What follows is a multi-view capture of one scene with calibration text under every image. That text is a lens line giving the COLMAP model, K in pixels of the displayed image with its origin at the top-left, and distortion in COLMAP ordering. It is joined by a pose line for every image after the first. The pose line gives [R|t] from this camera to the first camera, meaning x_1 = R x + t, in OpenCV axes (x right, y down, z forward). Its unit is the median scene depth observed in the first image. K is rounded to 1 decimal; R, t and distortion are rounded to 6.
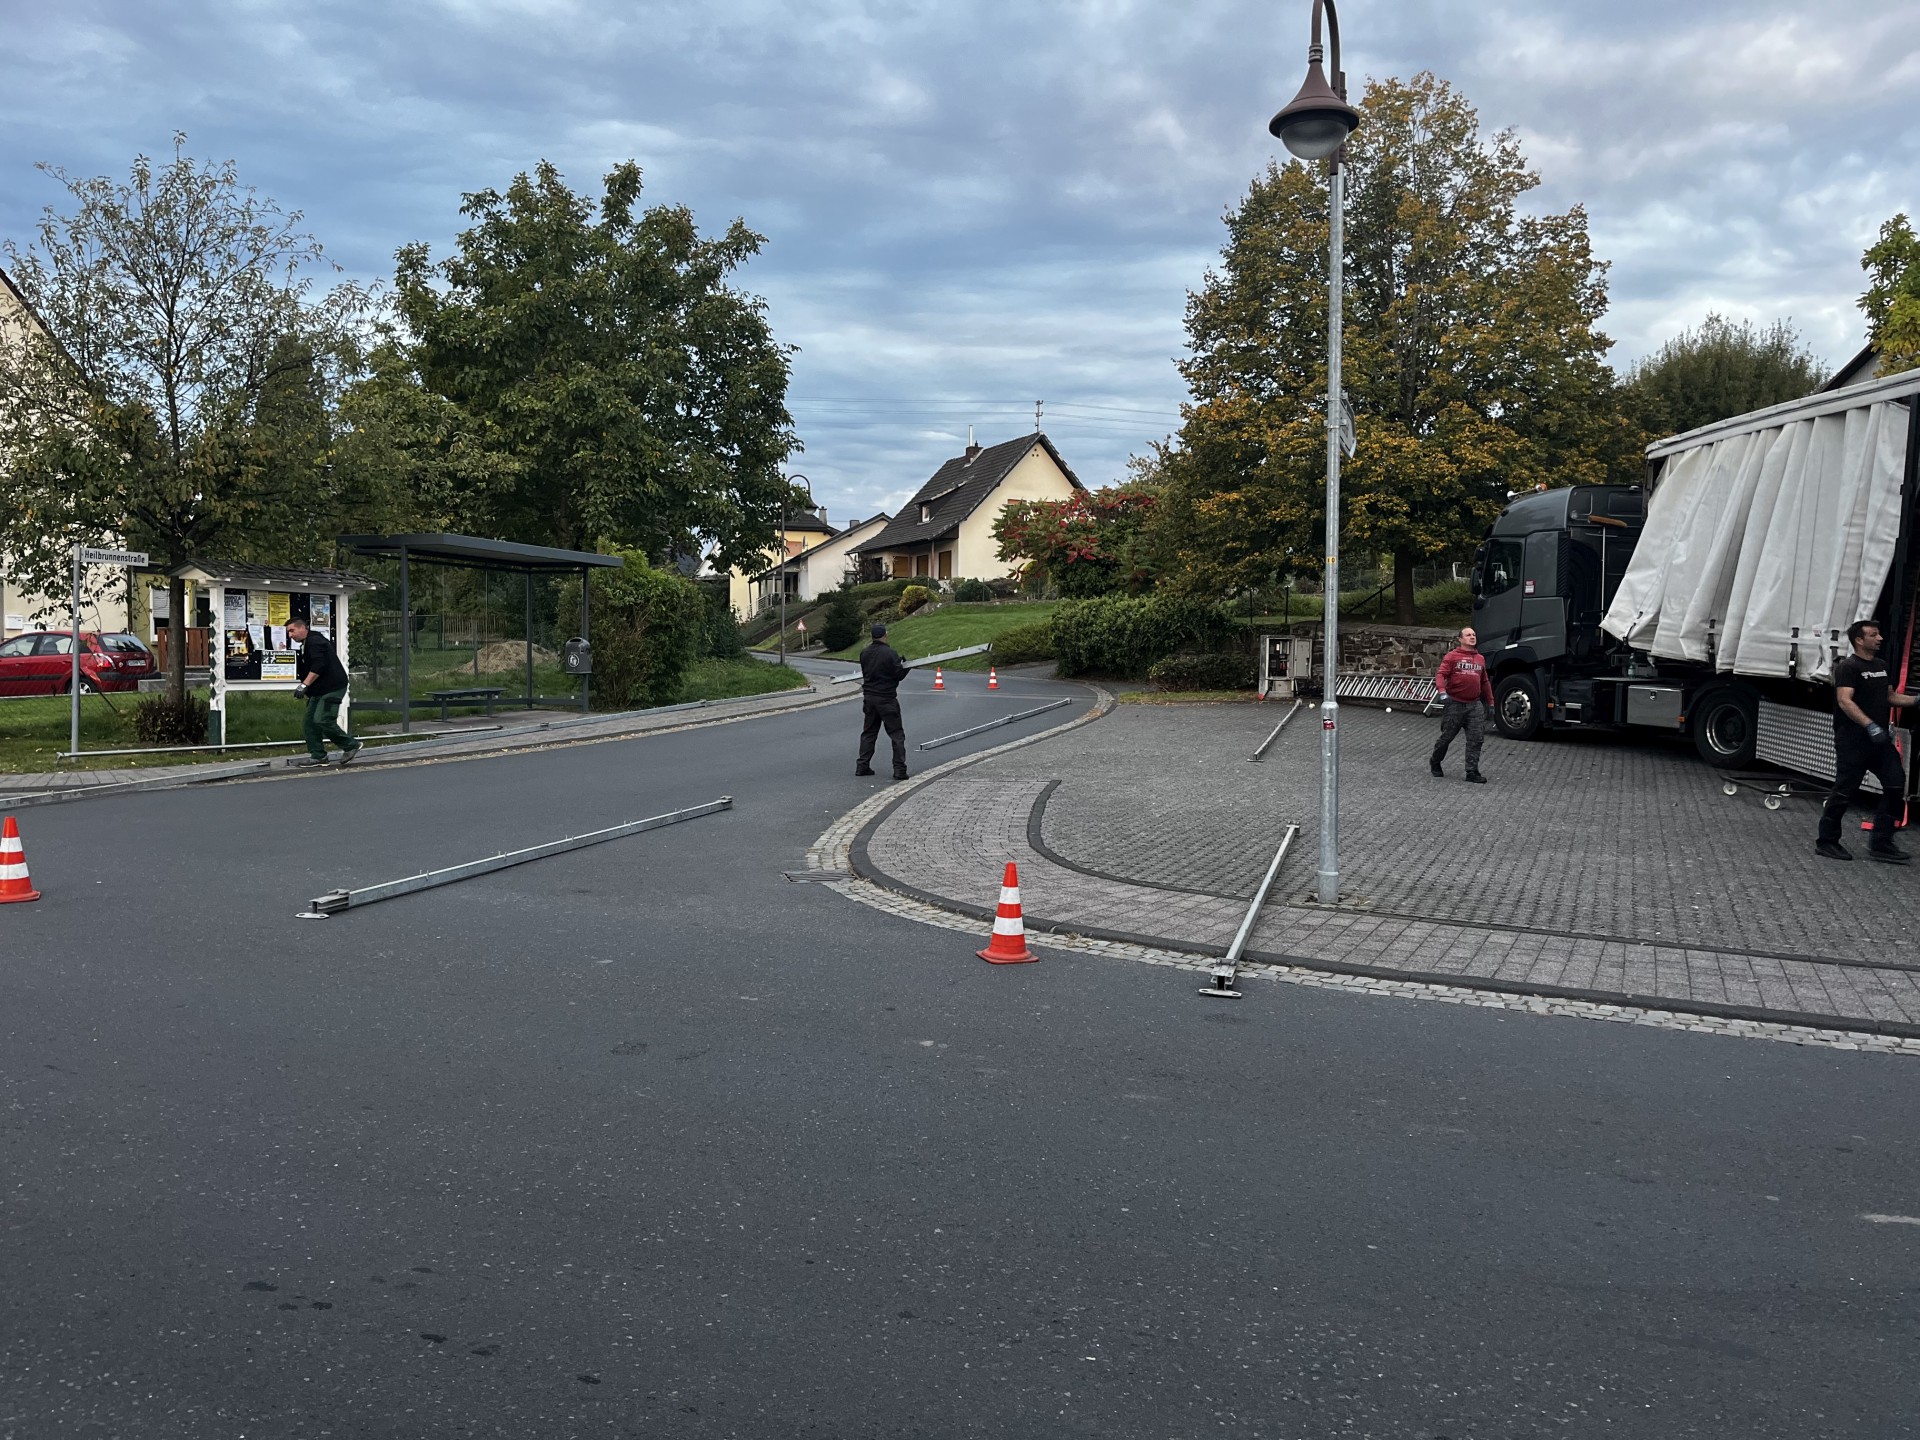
lens RADIAL K [[1431.0, 0, 970.1], [0, 1431.0, 734.1], [0, 0, 1]] dist [0.068777, -0.088787]
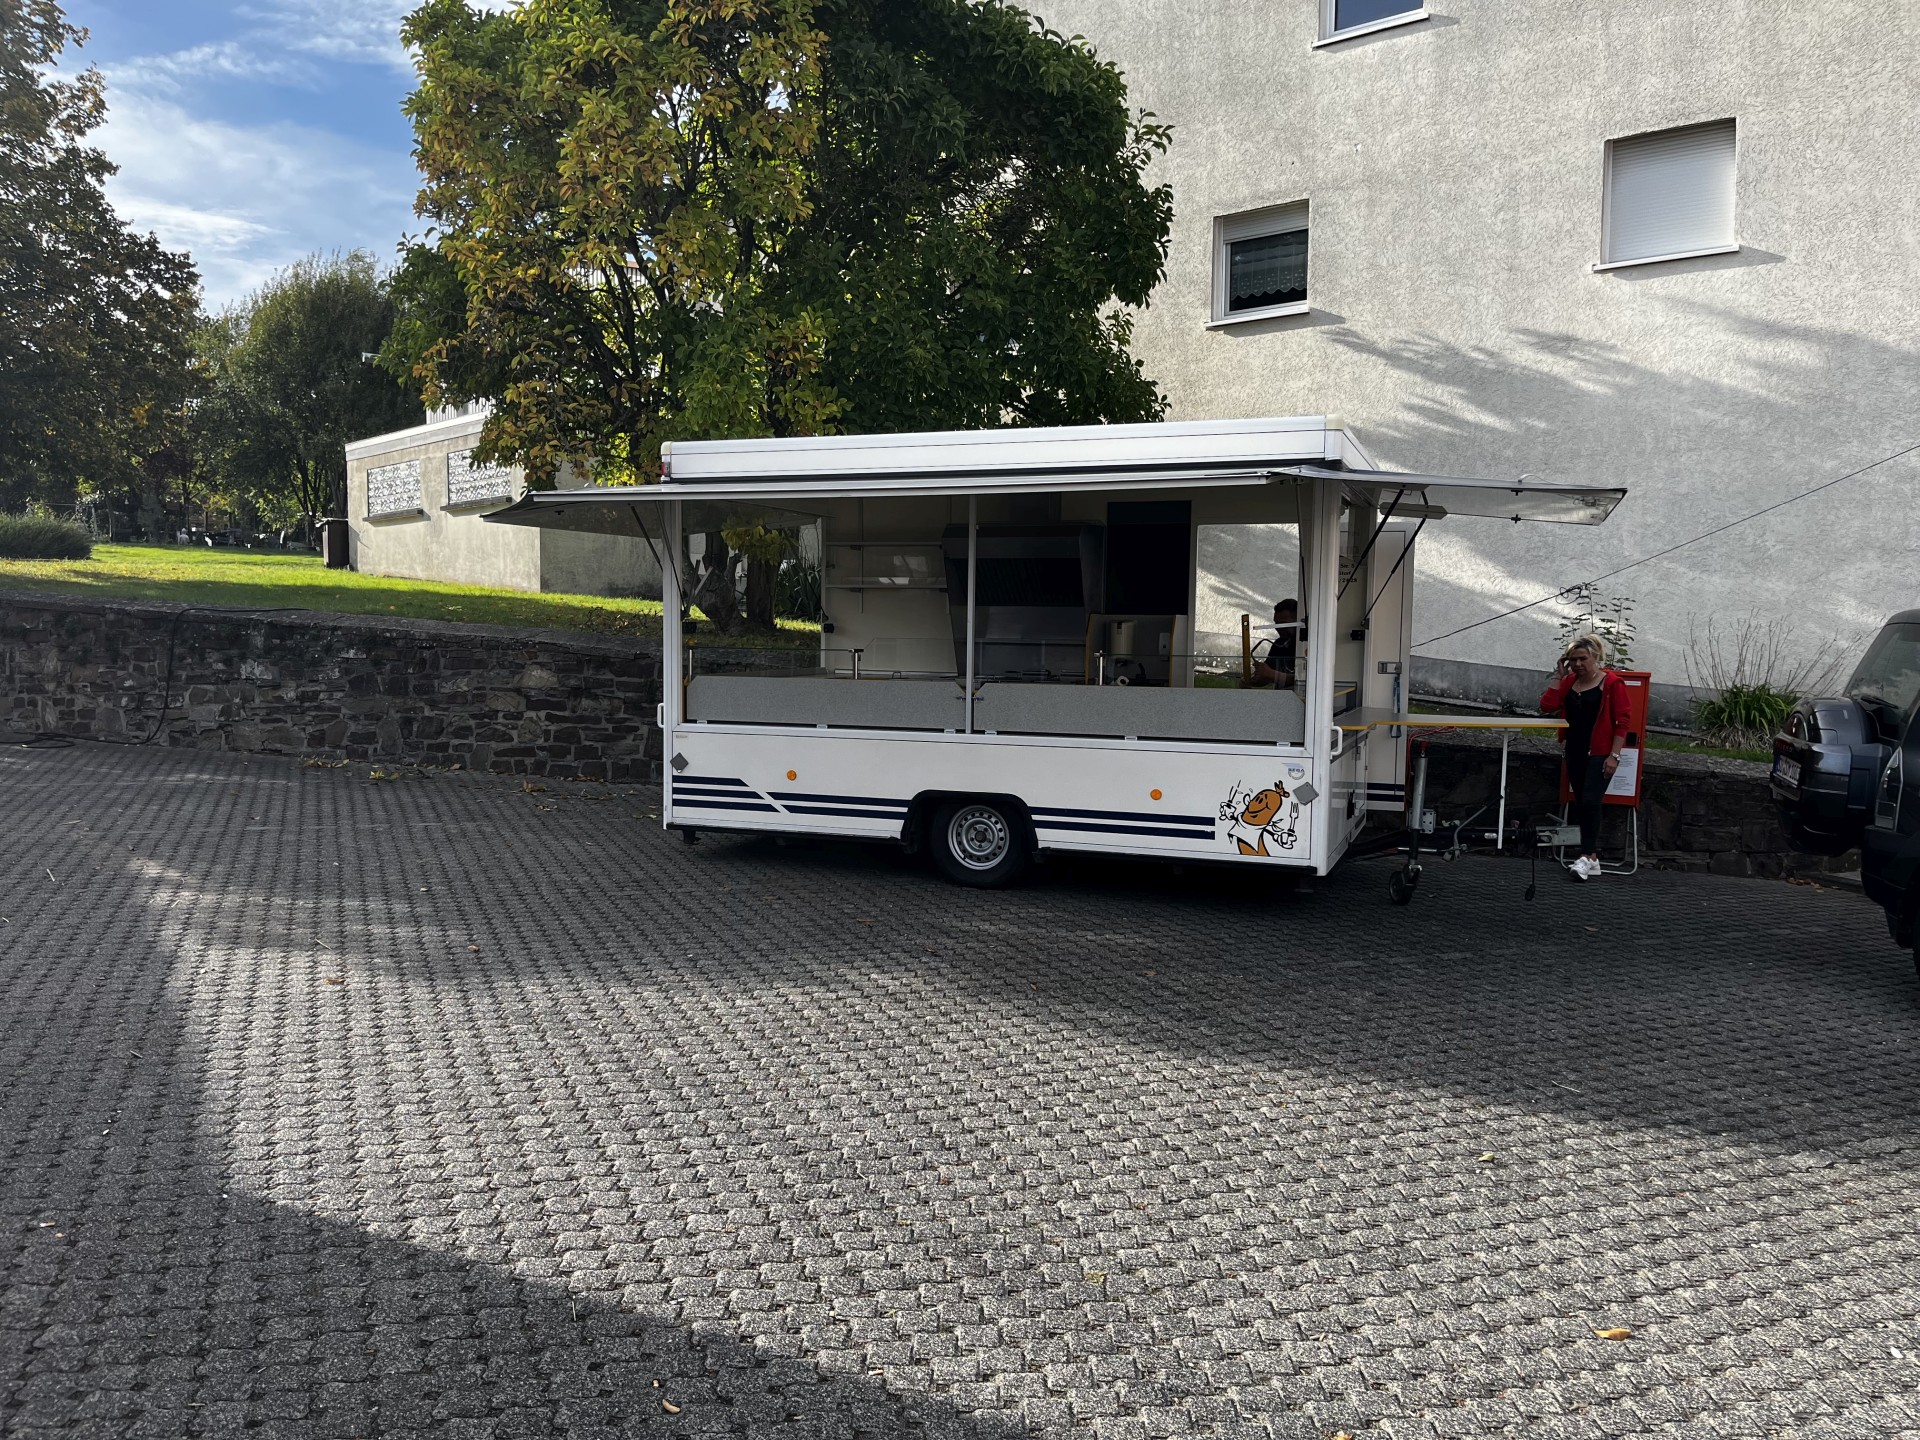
lens RADIAL K [[1432.7, 0, 954.2], [0, 1432.7, 735.3], [0, 0, 1]] dist [0.071668, -0.094825]
pose [[0.672115, -0.050873, 0.738697, 0.209873], [0.035405, 0.998704, 0.036566, -0.013277], [-0.739600, 0.001578, 0.673045, 0.268268]]
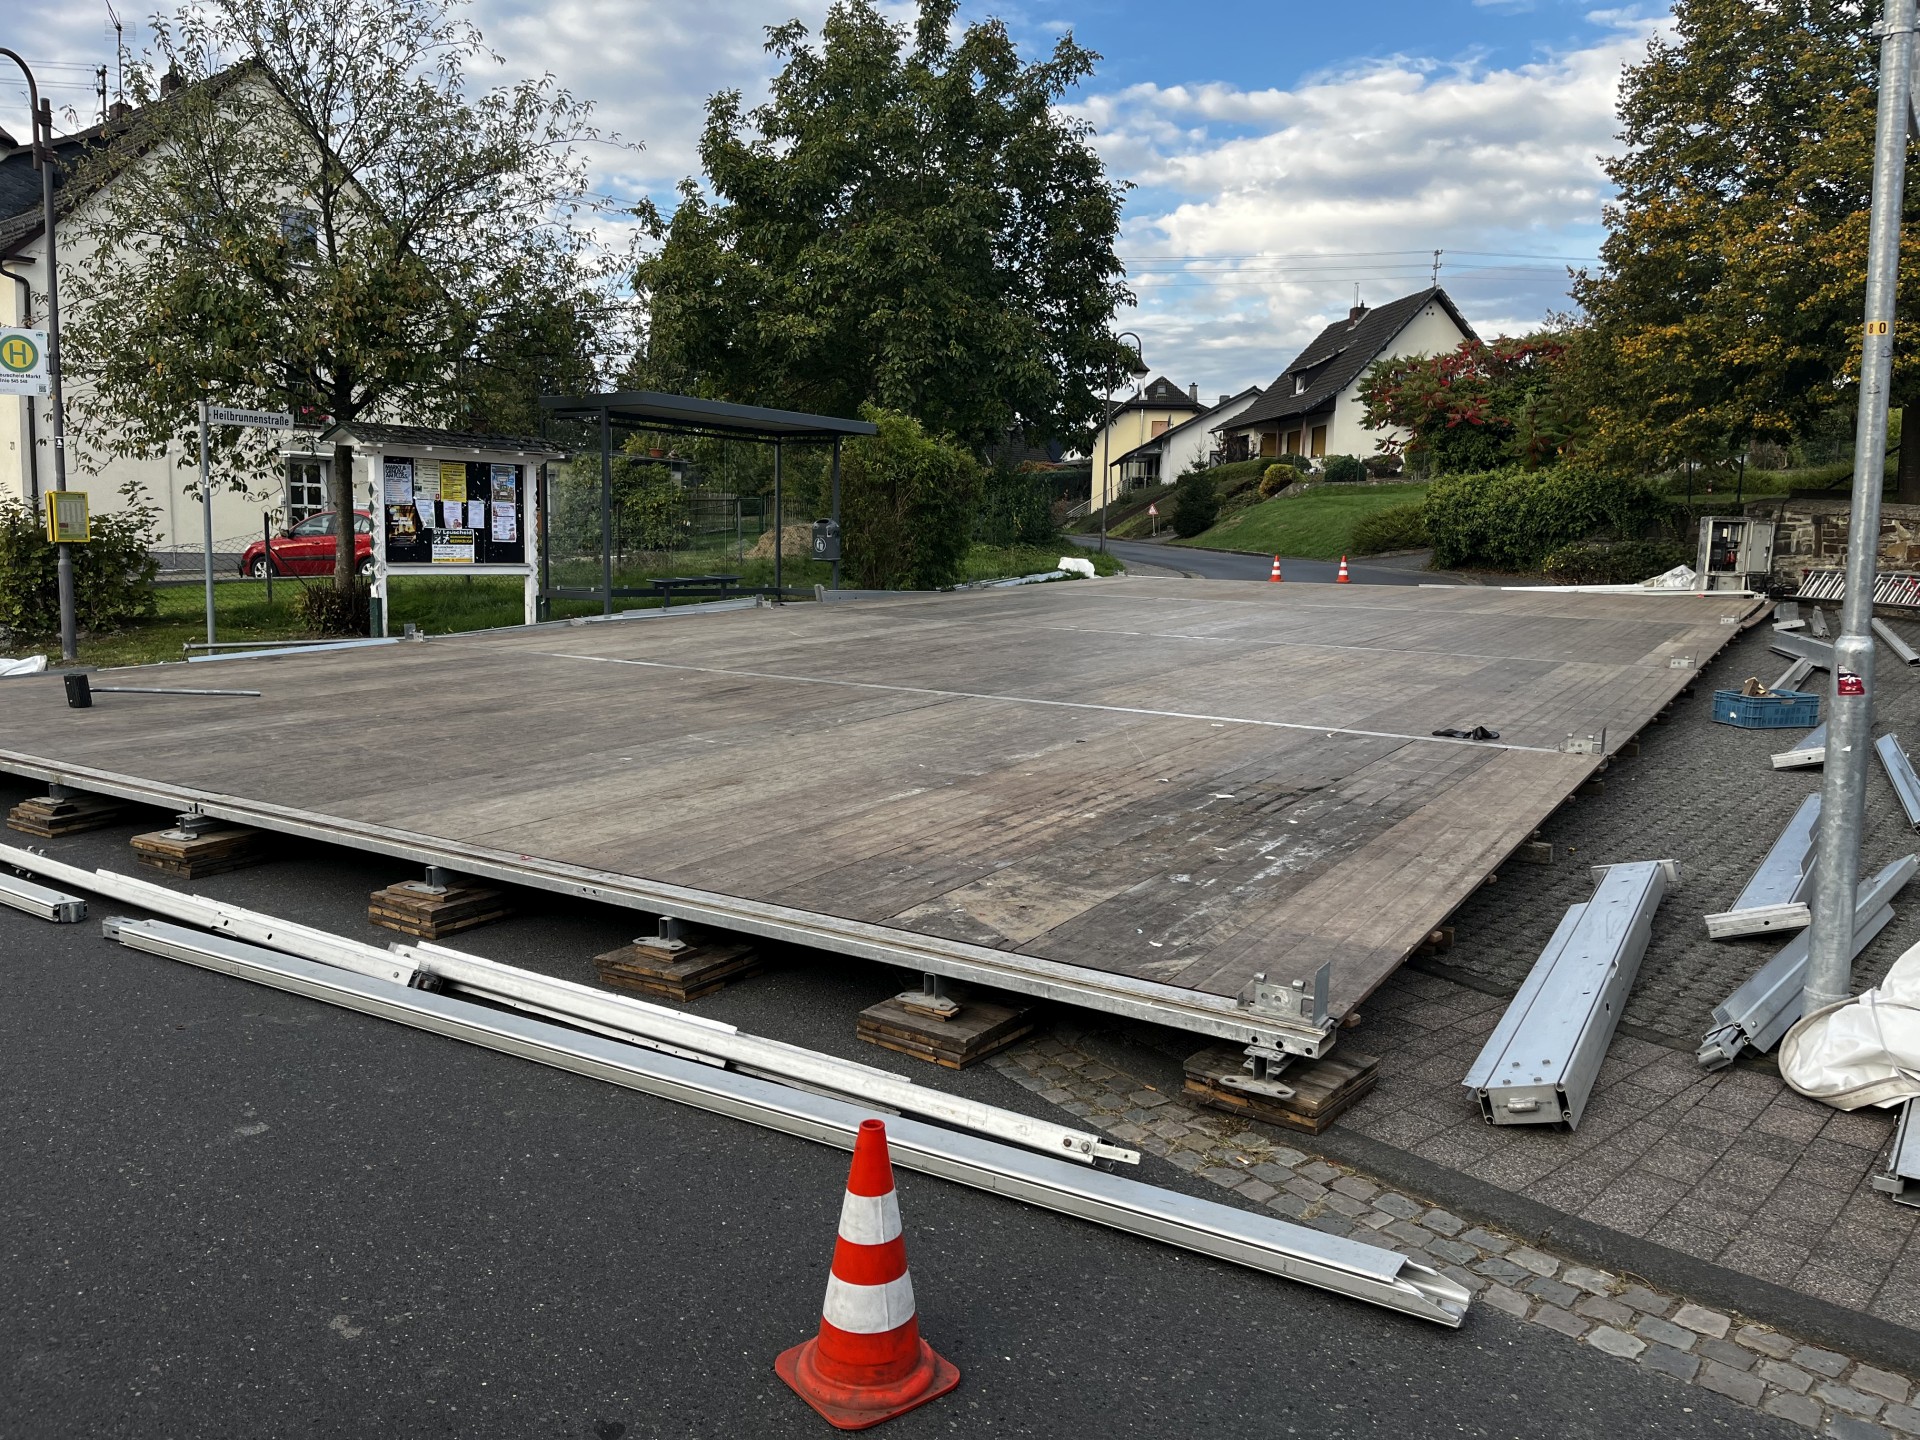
lens RADIAL K [[1443.7, 0, 971.8], [0, 1443.7, 726.6], [0, 0, 1]] dist [0.062529, -0.082881]
pose [[0.966333, 0.039322, -0.254273, 0.033276], [-0.021138, 0.997045, 0.073858, -0.007713], [0.256426, -0.065997, 0.964308, 0.164112]]
